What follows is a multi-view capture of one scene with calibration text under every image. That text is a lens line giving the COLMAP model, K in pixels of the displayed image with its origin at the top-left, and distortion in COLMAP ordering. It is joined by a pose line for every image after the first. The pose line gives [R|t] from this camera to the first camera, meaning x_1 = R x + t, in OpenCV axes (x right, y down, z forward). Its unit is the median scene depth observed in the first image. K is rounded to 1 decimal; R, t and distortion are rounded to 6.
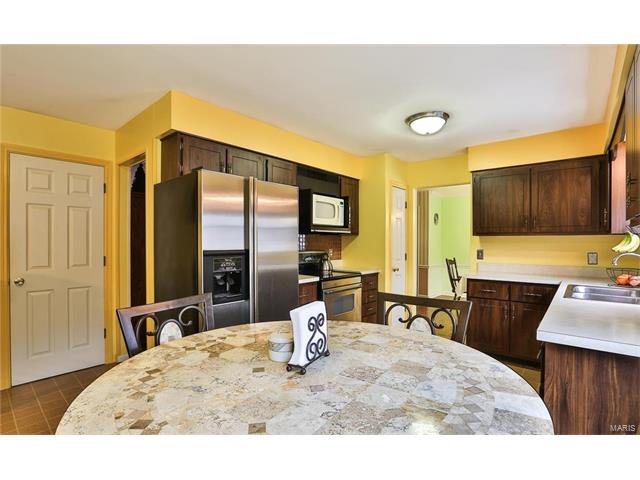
lens RADIAL K [[312.6, 0, 319.4], [0, 312.6, 242.3], [0, 0, 1]] dist [-0.031368, 0.000092]
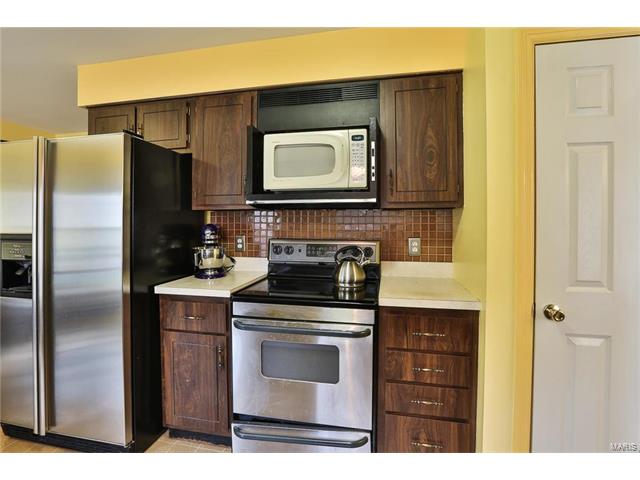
lens RADIAL K [[312.6, 0, 320.1], [0, 312.6, 234.1], [0, 0, 1]] dist [-0.031368, 0.000092]
pose [[0.487407, 0.001131, -0.873174, 0.635065], [-0.003921, 0.999992, -0.000893, 0.021334], [0.873166, 0.003859, 0.487407, 1.071274]]
